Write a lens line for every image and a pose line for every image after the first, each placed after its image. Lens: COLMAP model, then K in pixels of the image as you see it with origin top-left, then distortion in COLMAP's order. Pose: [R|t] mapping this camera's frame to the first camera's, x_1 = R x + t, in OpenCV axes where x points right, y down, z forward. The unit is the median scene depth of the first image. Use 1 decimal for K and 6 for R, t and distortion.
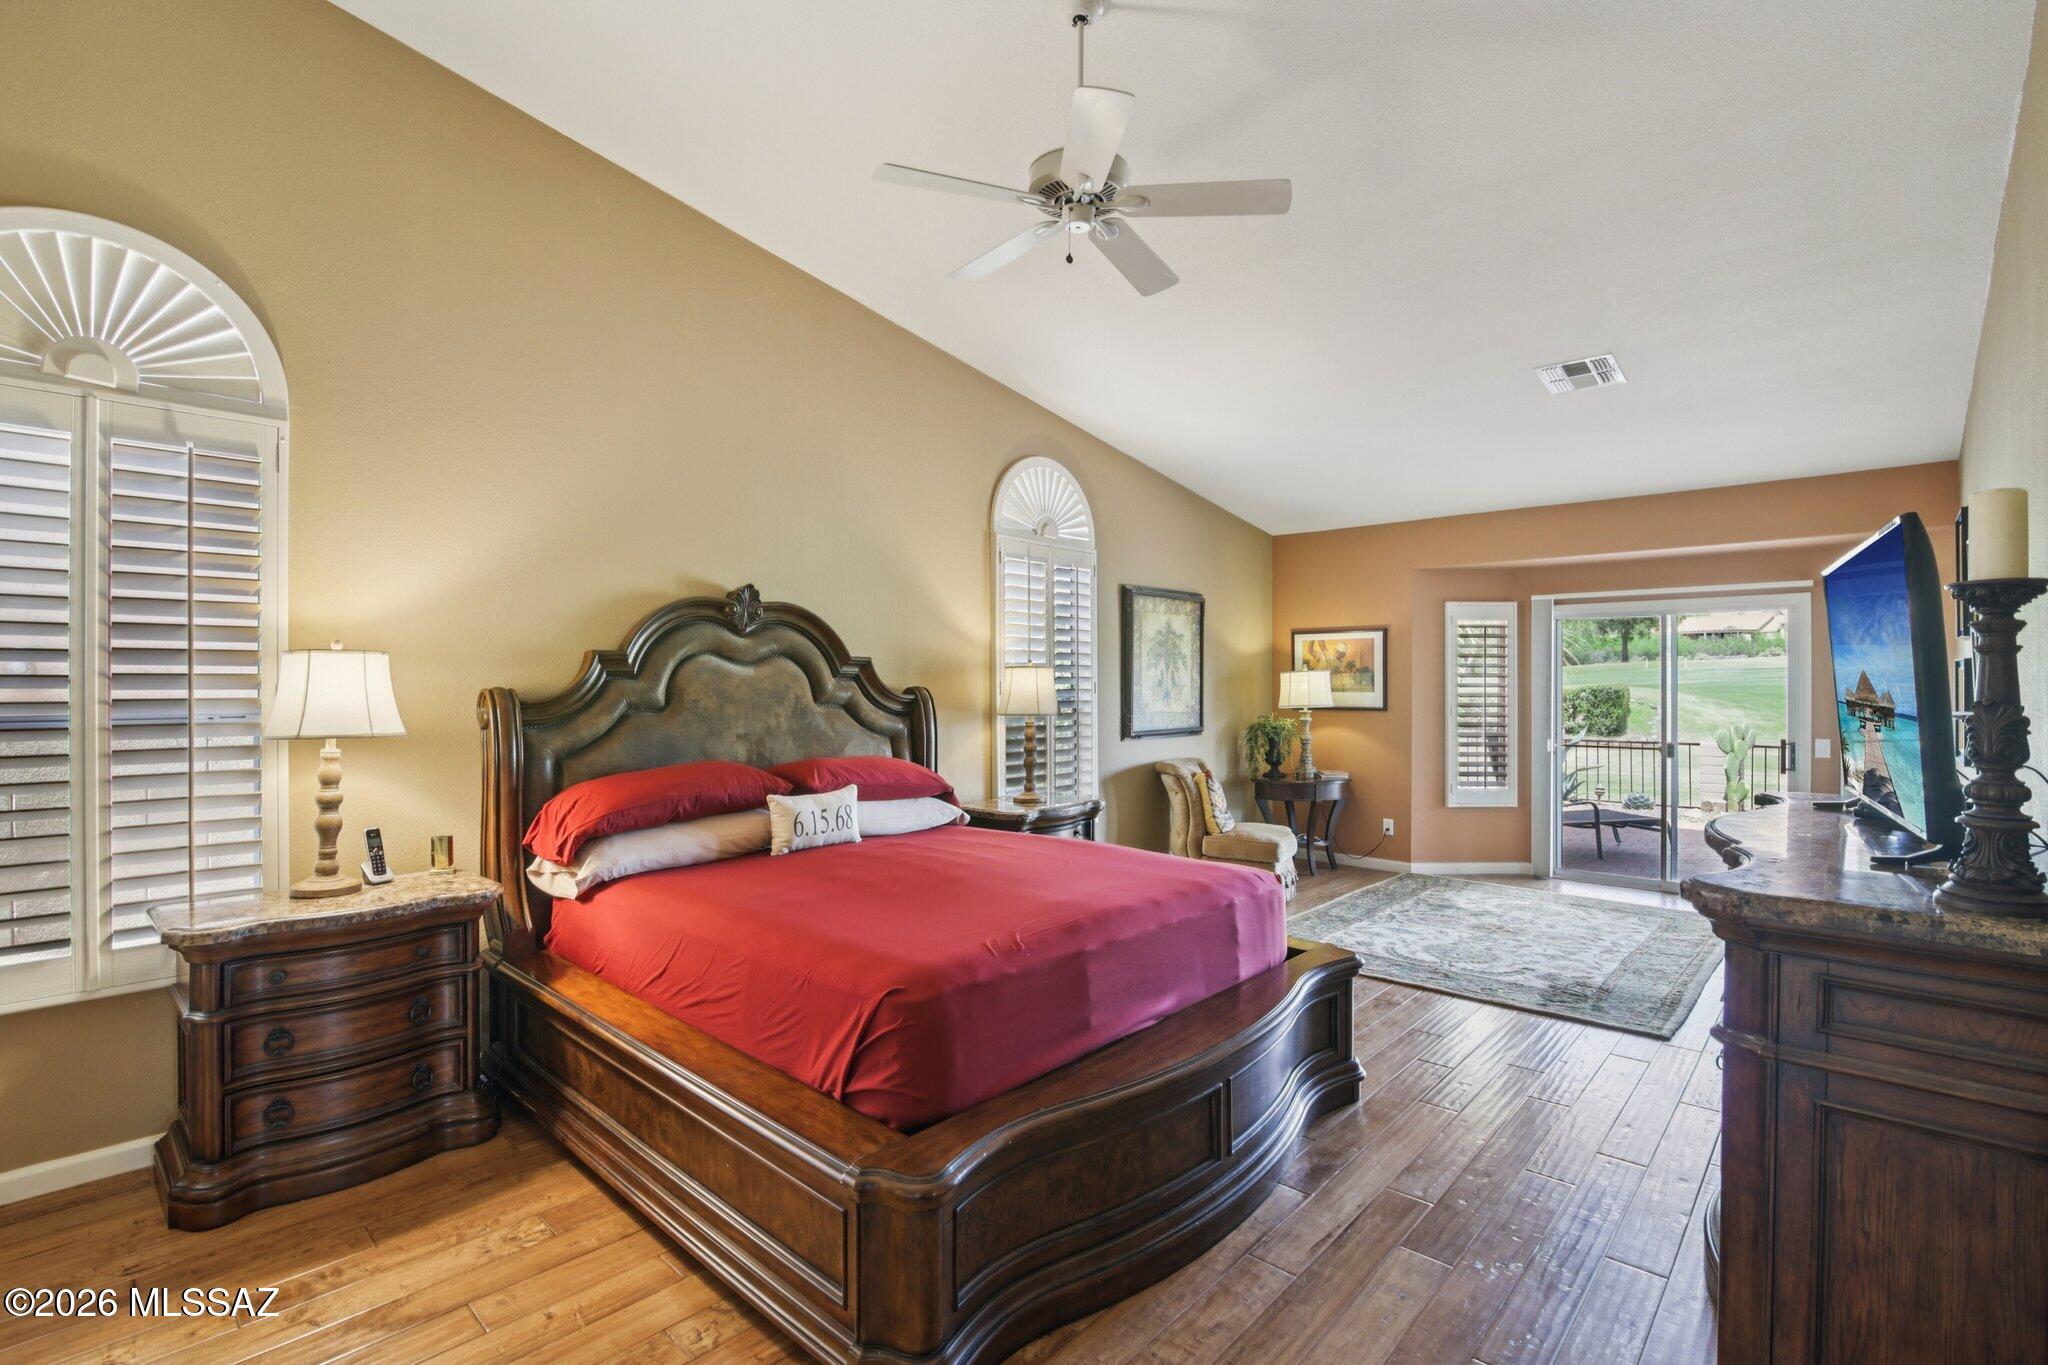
lens RADIAL K [[947.5, 0, 1031.3], [0, 947.5, 687.4], [0, 0, 1]] dist [-0.021396, 0.001036]
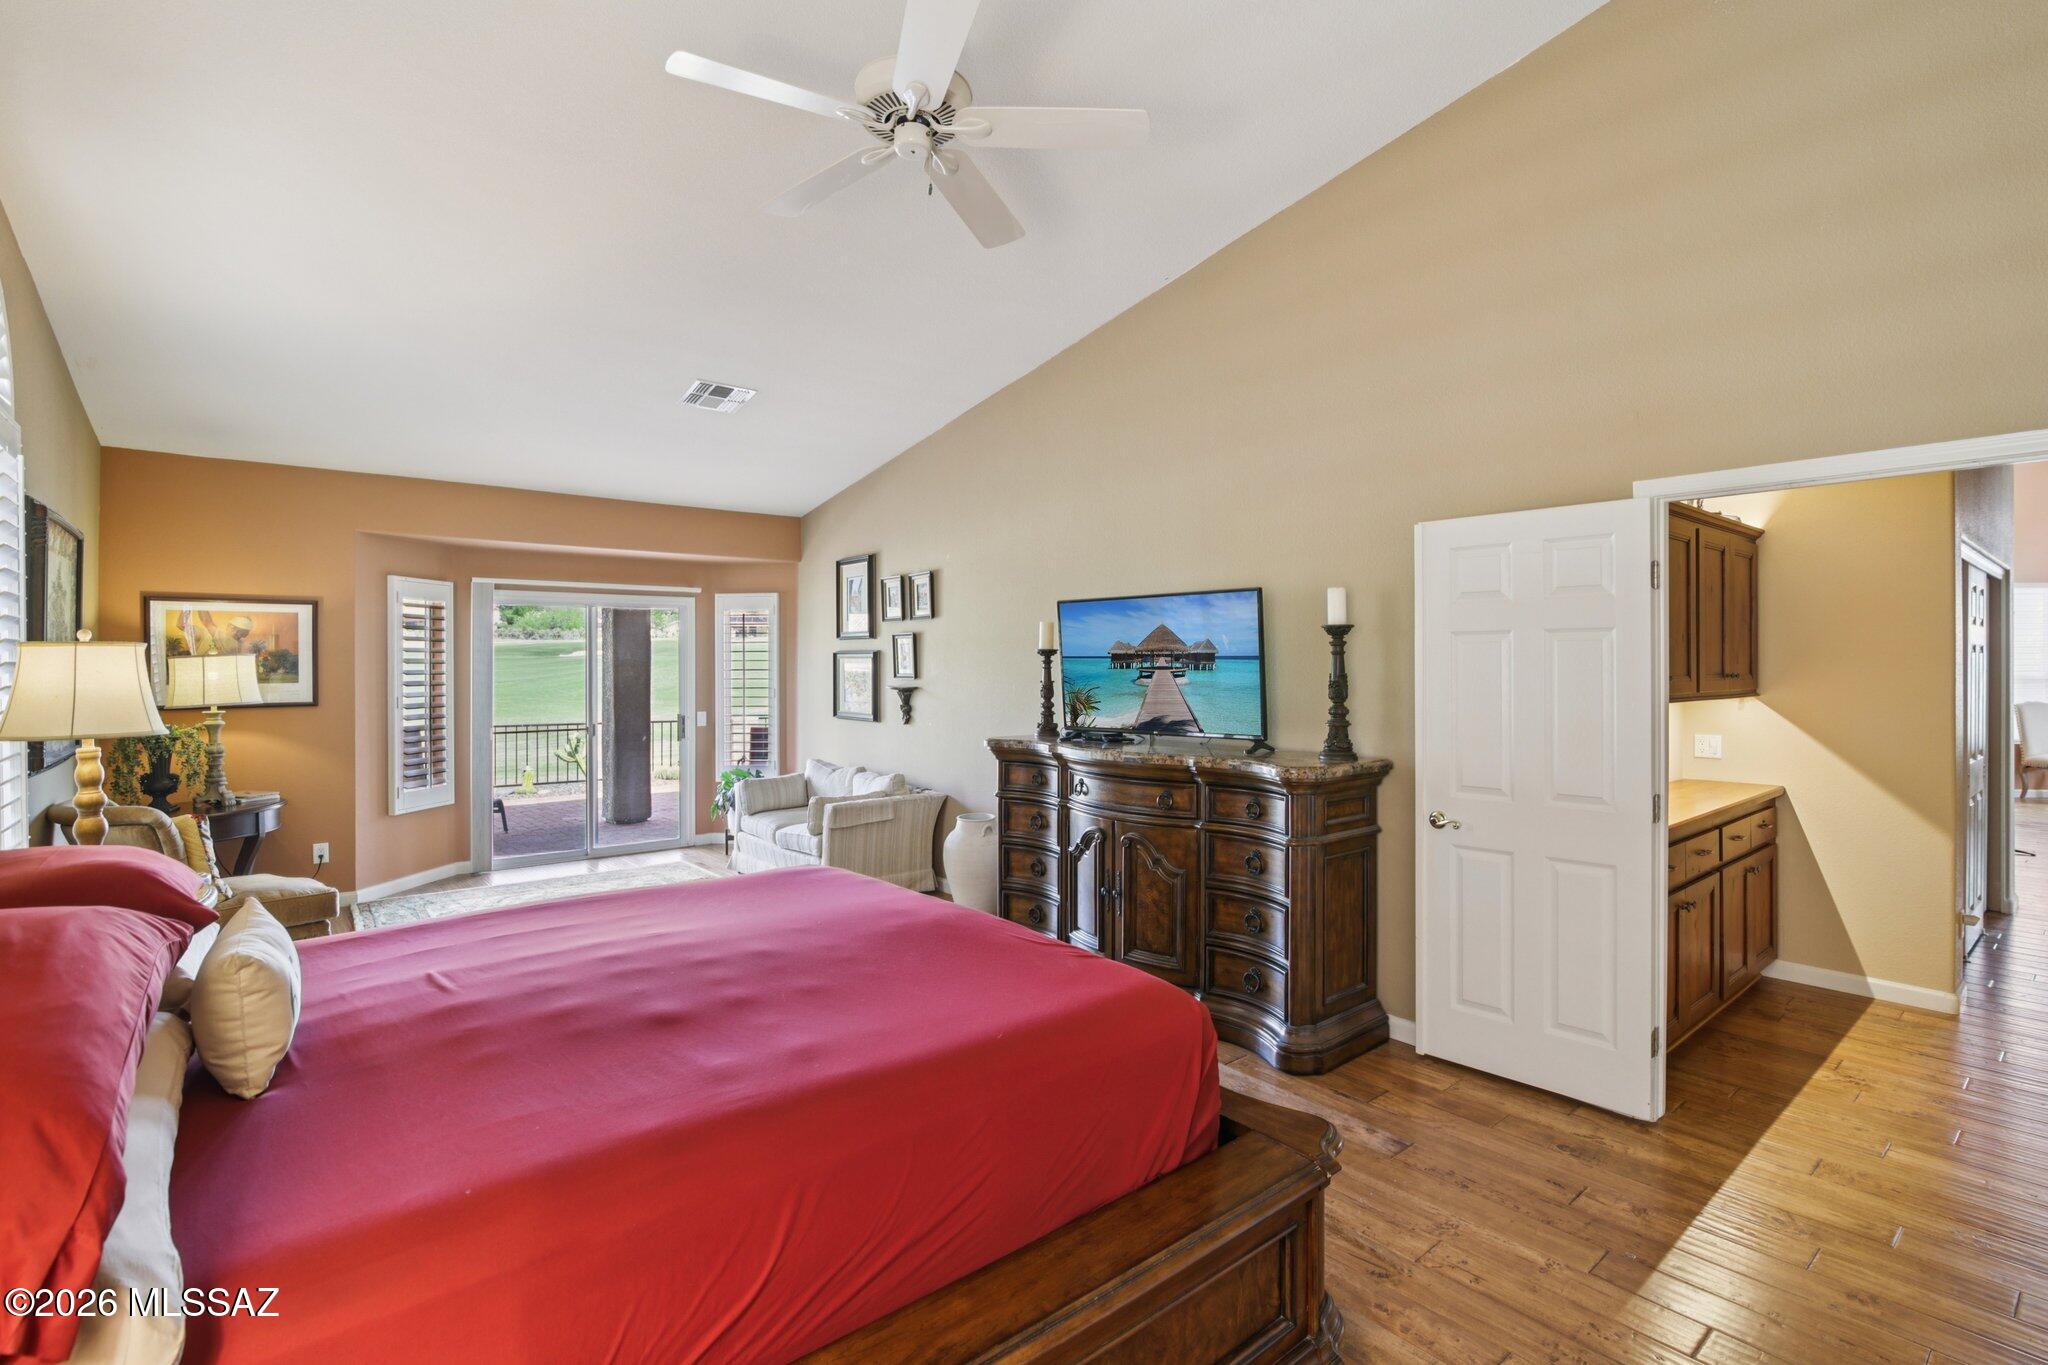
lens RADIAL K [[947.5, 0, 1031.3], [0, 947.5, 687.4], [0, 0, 1]] dist [-0.021396, 0.001036]
pose [[0.132953, -0.022882, 0.990858, -0.320626], [0.009085, 0.999720, 0.021867, -0.002733], [-0.991081, 0.006094, 0.133124, 0.312827]]
